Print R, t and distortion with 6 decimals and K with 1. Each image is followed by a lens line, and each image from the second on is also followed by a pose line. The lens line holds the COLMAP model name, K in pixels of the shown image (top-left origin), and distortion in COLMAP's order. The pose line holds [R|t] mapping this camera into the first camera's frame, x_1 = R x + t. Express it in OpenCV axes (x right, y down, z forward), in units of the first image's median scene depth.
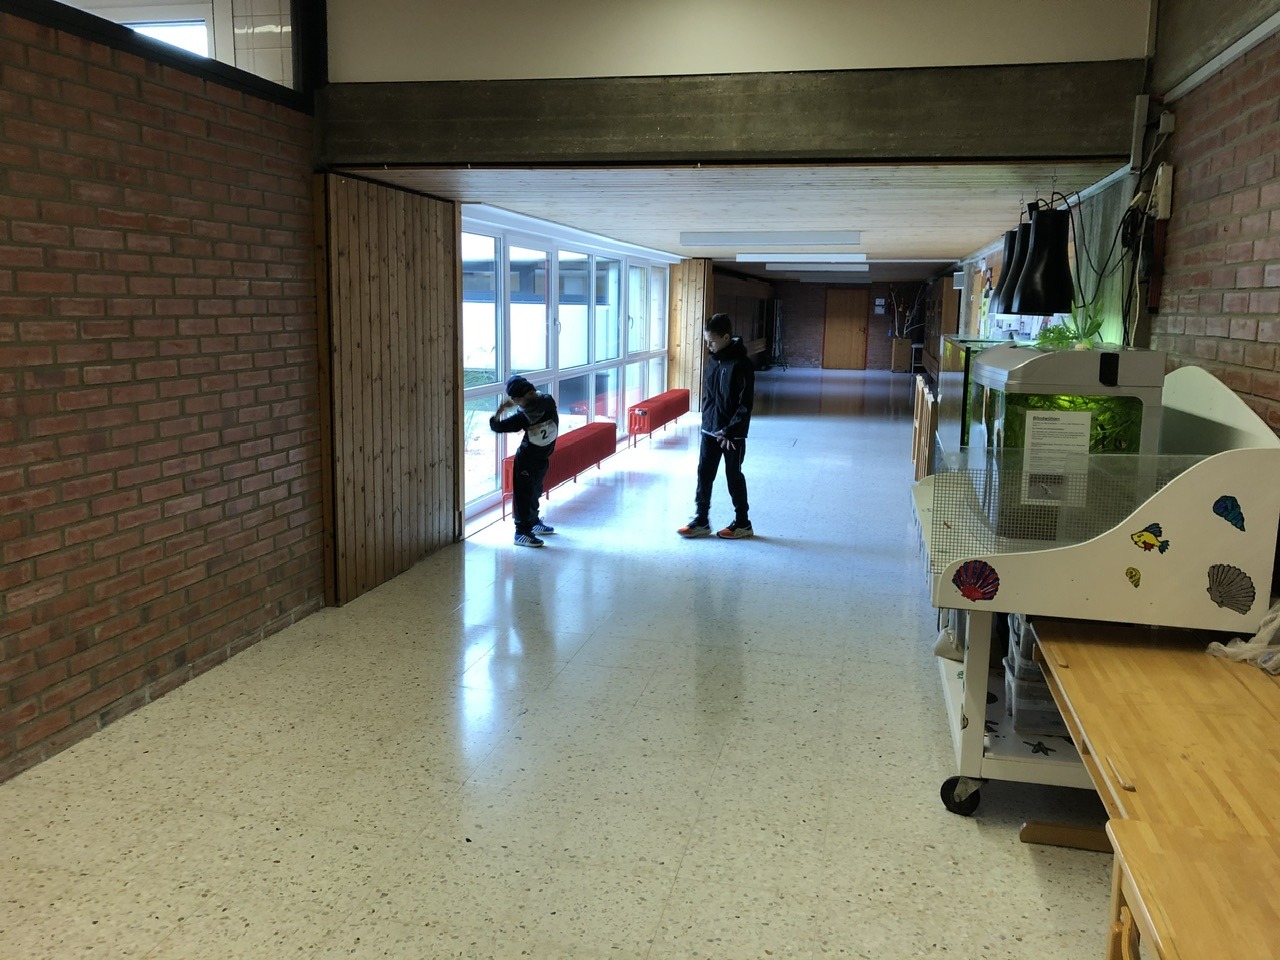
lens RADIAL K [[1059.2, 0, 639.7], [0, 1059.2, 475.7], [0, 0, 1]] dist [0.011967, -0.017844]
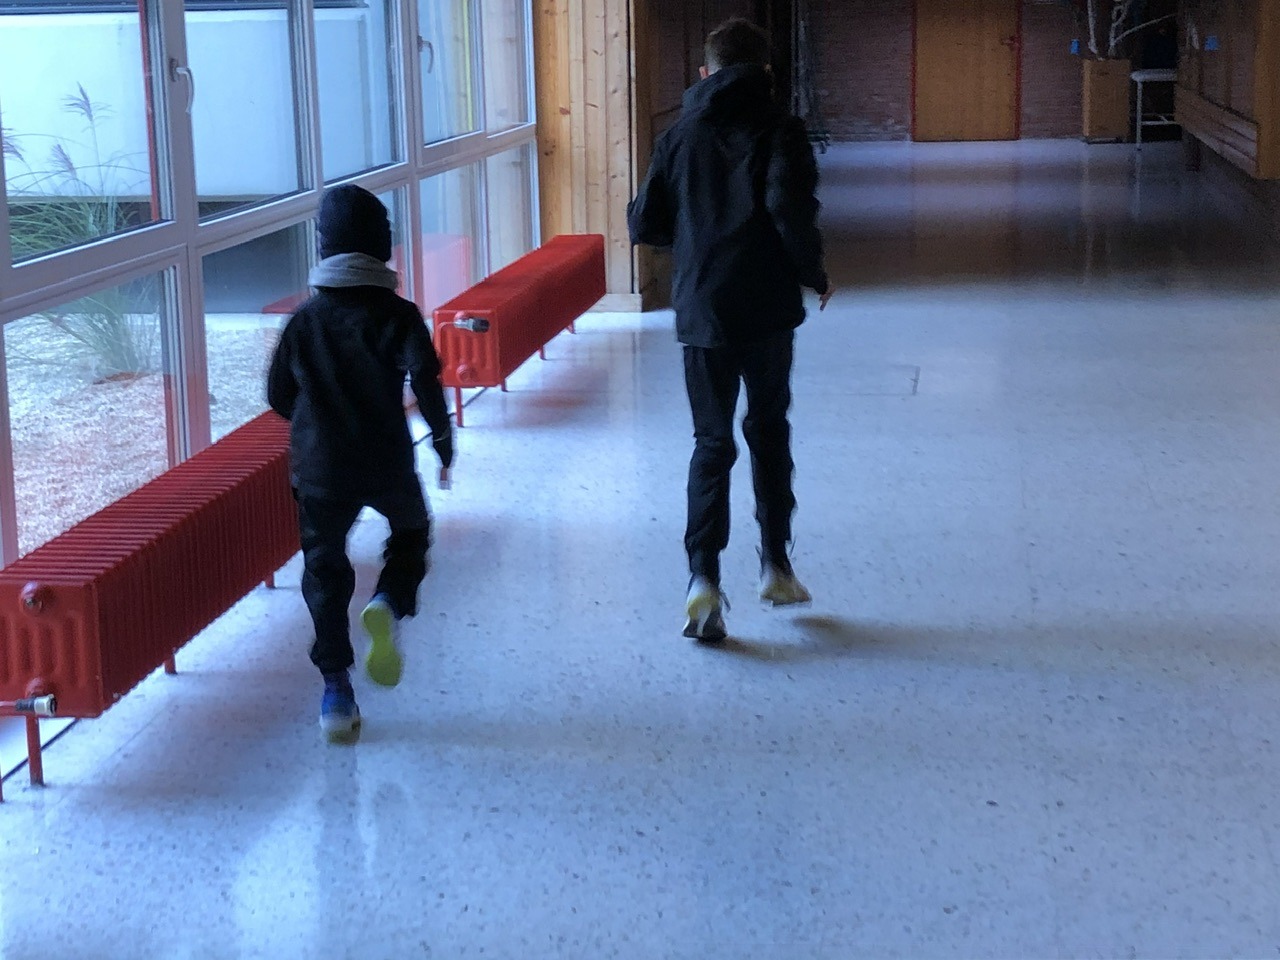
lens RADIAL K [[2333.7, 0, 639.4], [0, 2333.7, 481.8], [0, 0, 1]] dist [0.063940, 0.000000]
pose [[0.996303, -0.054292, 0.066585, 0.001811], [0.051314, 0.997639, 0.045650, -0.032020], [-0.068906, -0.042064, 0.996736, 0.197463]]
